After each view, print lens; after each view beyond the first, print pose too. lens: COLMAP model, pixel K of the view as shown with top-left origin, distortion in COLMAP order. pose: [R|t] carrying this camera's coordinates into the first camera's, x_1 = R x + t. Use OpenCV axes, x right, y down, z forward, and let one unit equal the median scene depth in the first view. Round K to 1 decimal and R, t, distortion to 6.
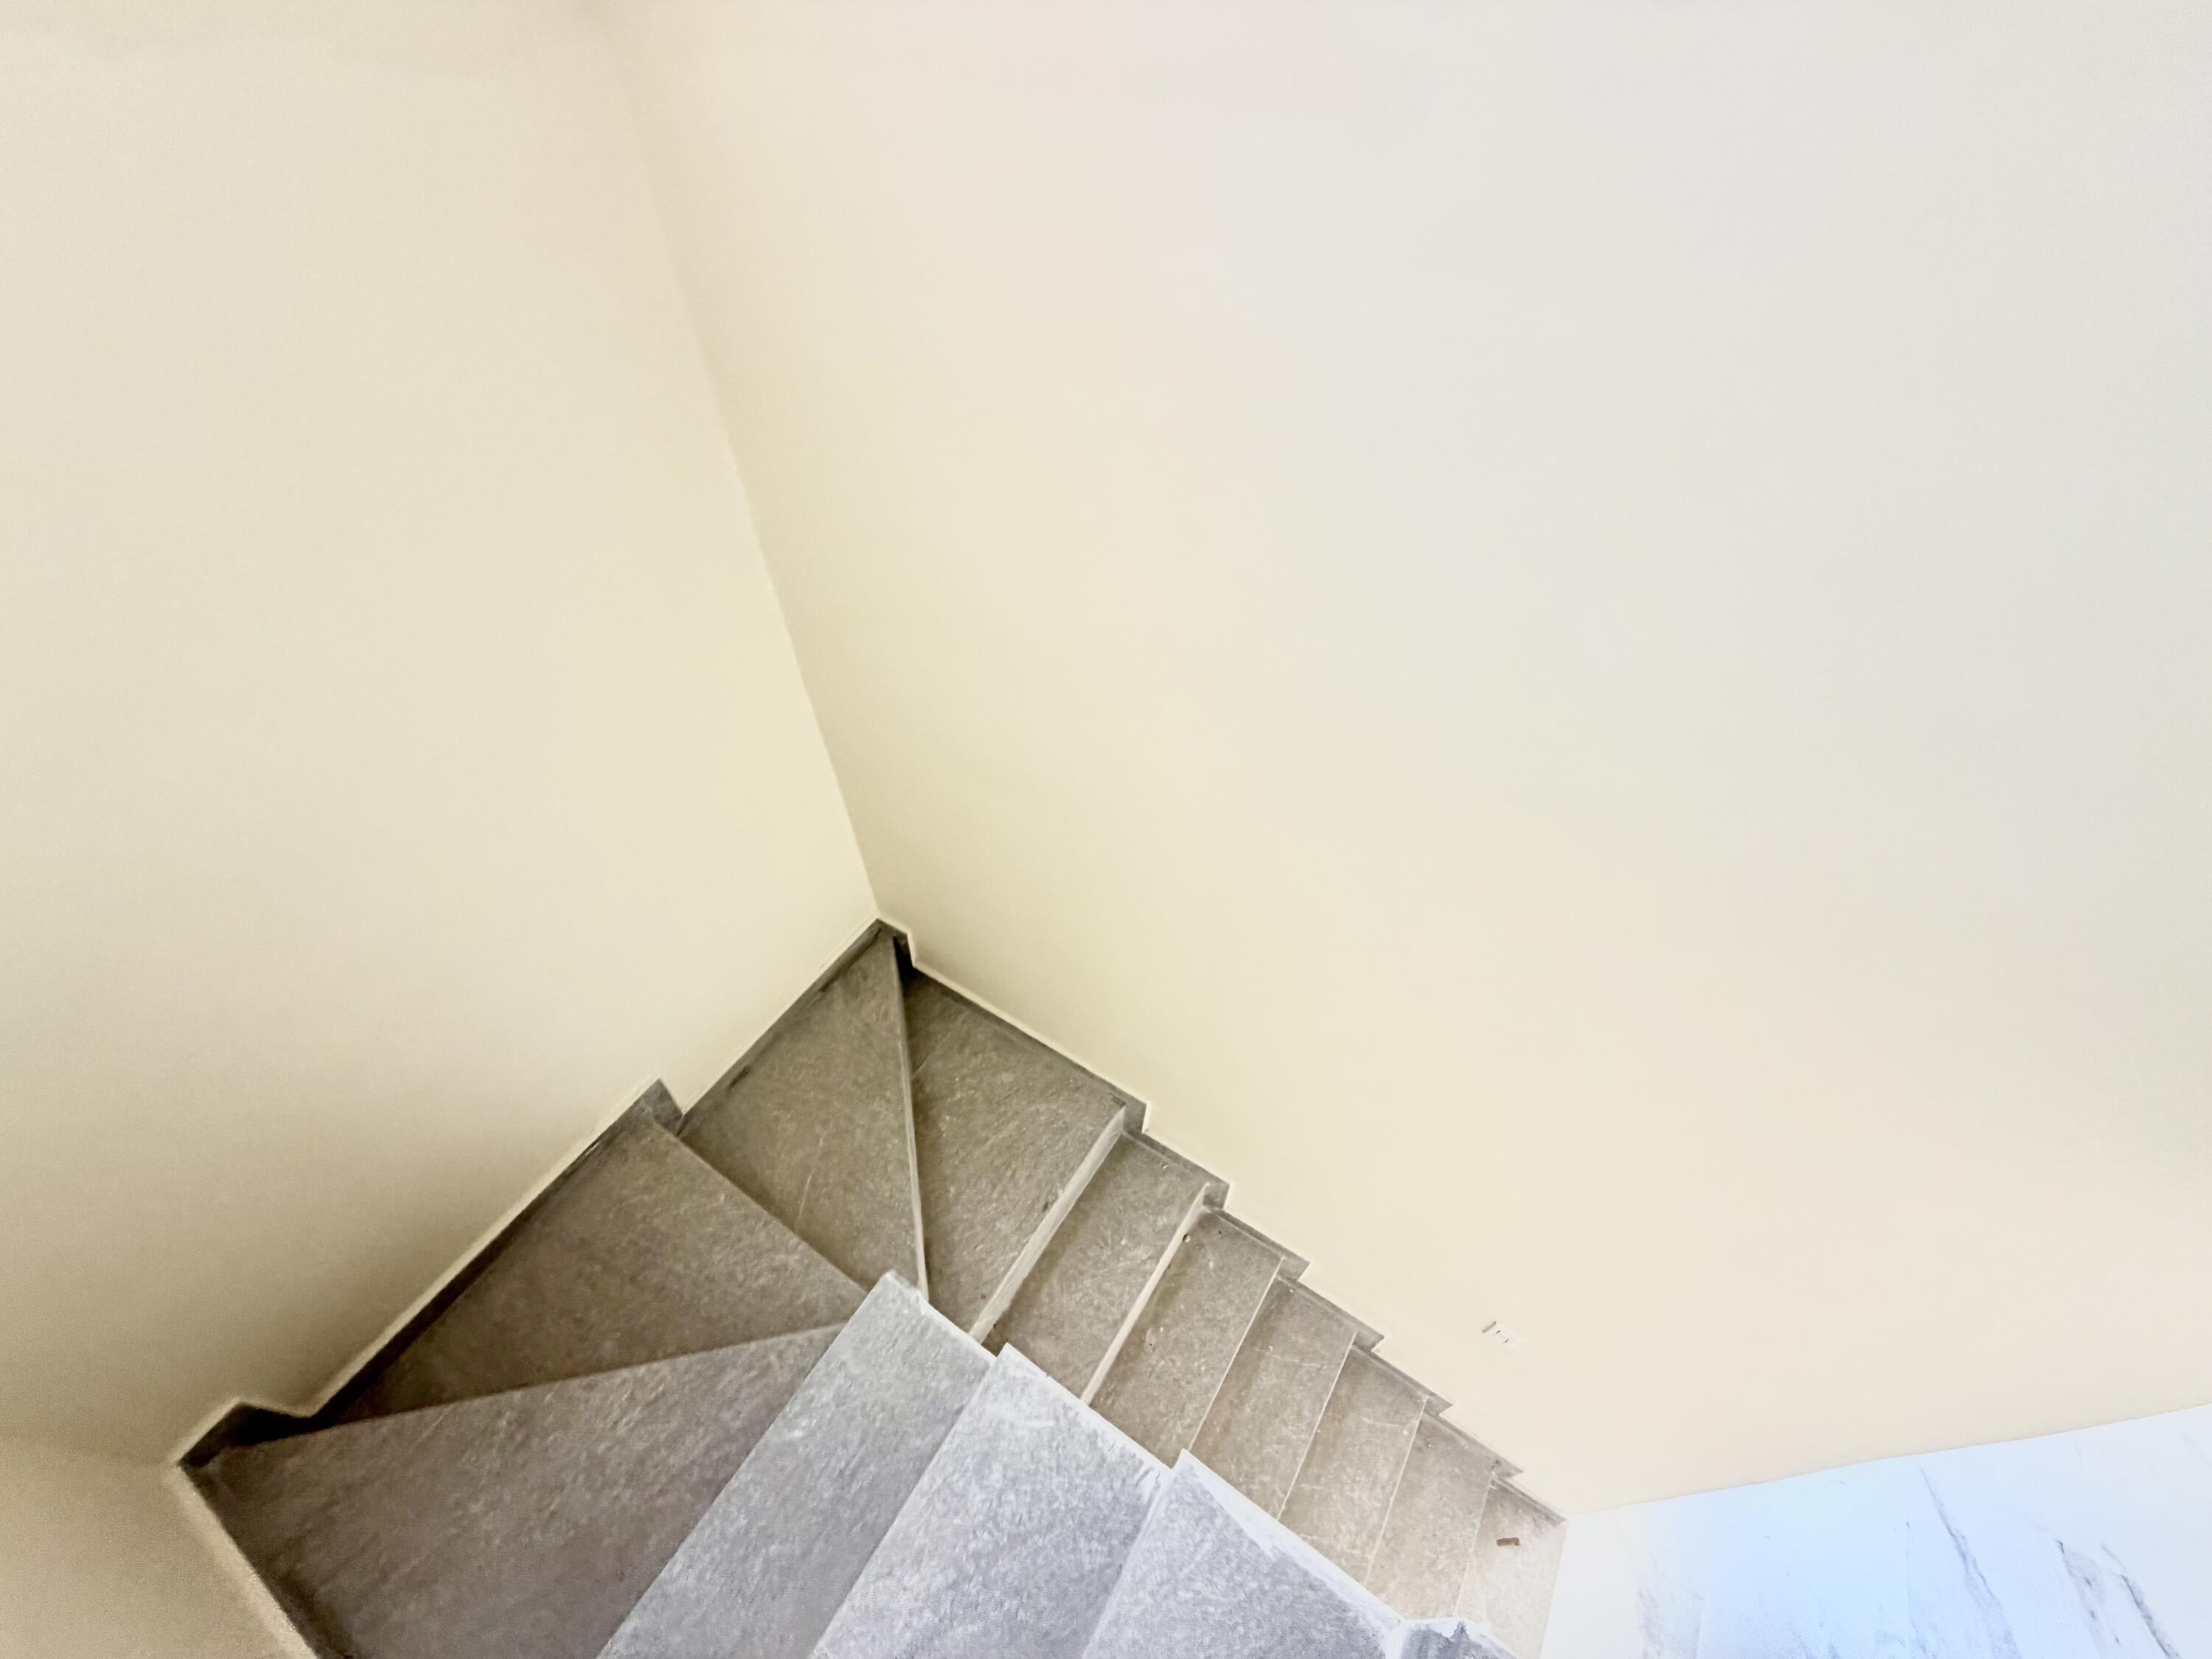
lens RADIAL K [[880.9, 0, 1105.9], [0, 880.9, 835.2], [0, 0, 1]] dist [0.000351, 0.000164]
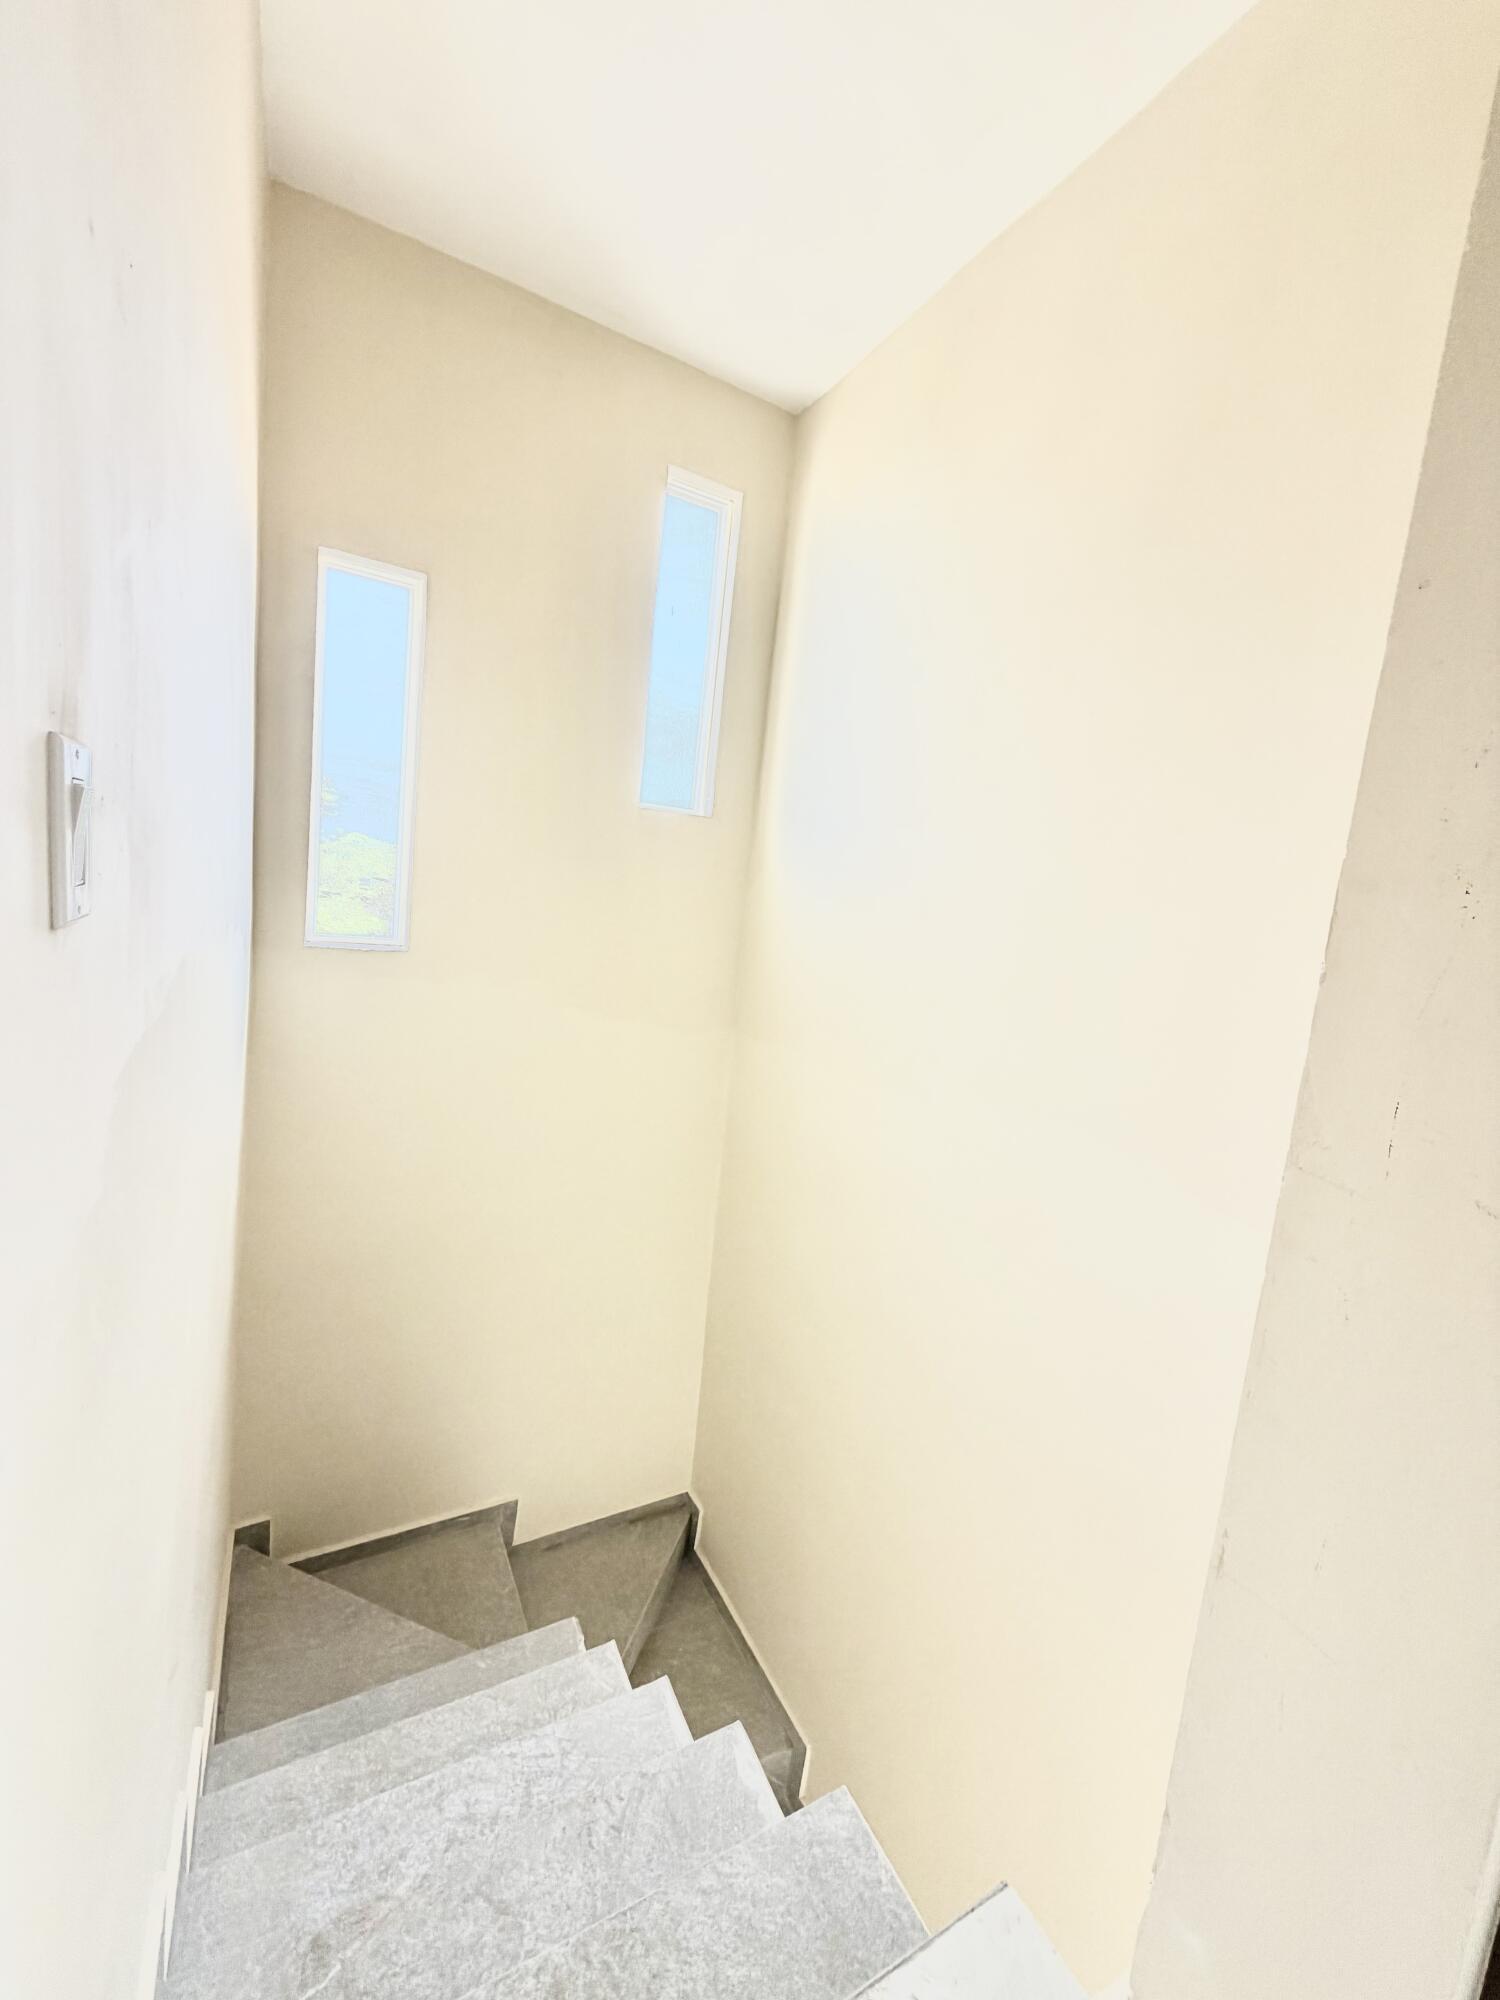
lens RADIAL K [[796.5, 0, 741.9], [0, 796.5, 997.1], [0, 0, 1]] dist [0.000351, 0.000164]
pose [[0.870864, 0.139255, -0.471385, 0.357012], [-0.422995, 0.700778, -0.574443, 0.275585], [0.250342, 0.699655, 0.669187, -0.442209]]
